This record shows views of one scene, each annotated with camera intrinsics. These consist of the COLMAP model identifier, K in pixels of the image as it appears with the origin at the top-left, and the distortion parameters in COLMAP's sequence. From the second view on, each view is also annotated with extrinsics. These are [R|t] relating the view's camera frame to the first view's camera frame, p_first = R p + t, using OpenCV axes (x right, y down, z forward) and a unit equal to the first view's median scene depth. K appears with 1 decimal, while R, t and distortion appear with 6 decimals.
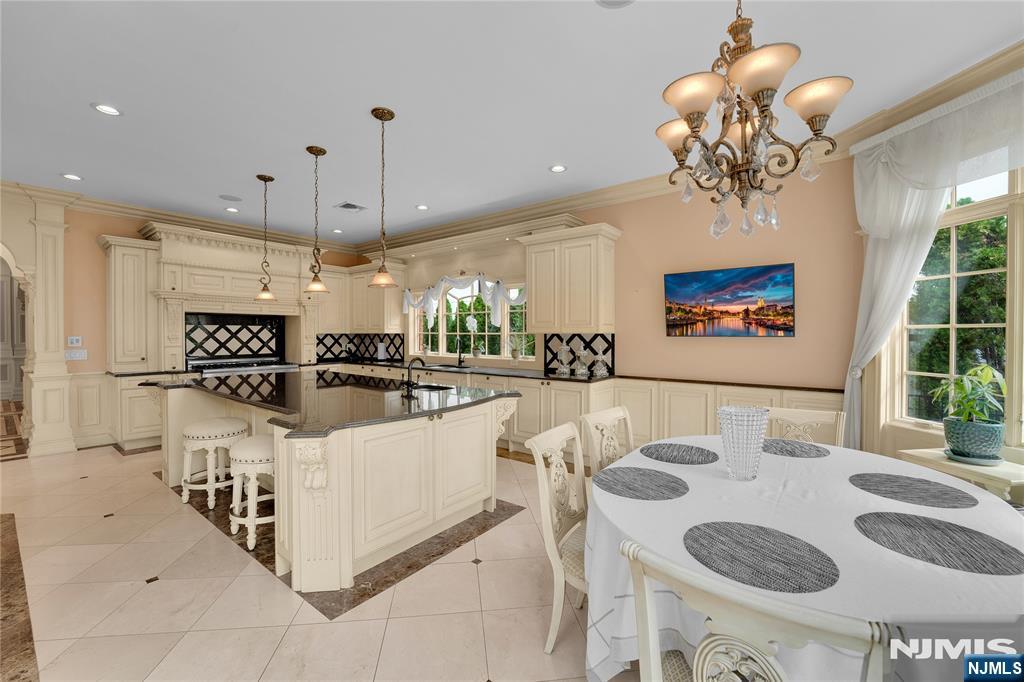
lens RADIAL K [[419.0, 0, 509.3], [0, 419.0, 337.9], [0, 0, 1]] dist [-0.020695, -0.000843]
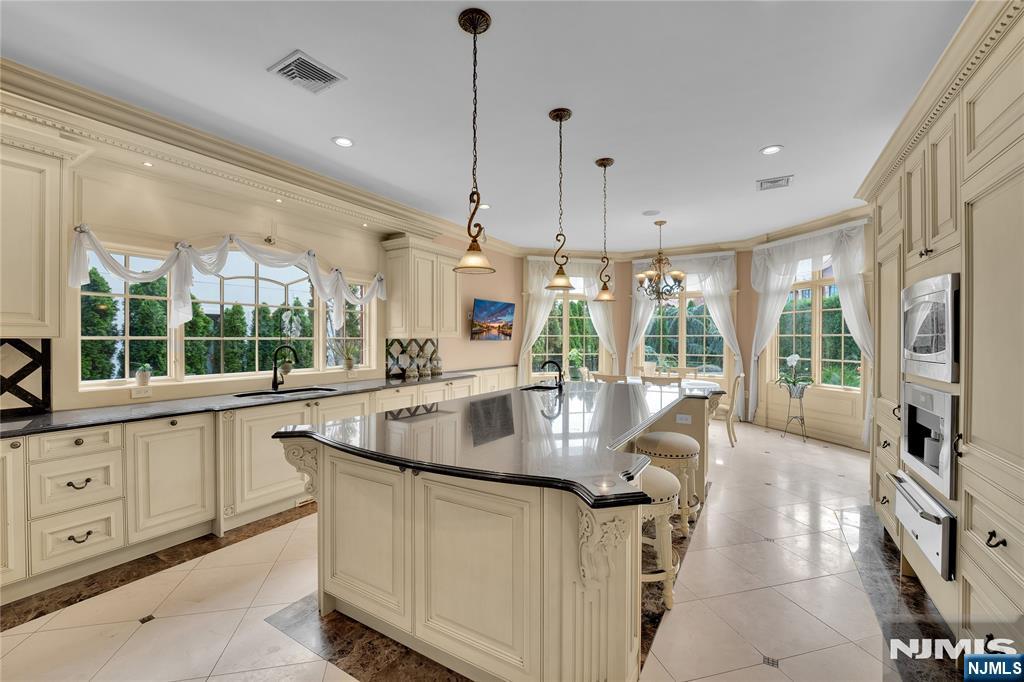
lens RADIAL K [[419.0, 0, 508.6], [0, 419.0, 339.6], [0, 0, 1]] dist [-0.020695, -0.000843]
pose [[-0.146632, -0.003505, 0.989185, -1.017533], [0.011656, 0.999918, 0.005271, -0.010605], [-0.989122, 0.012303, -0.146579, 0.971266]]
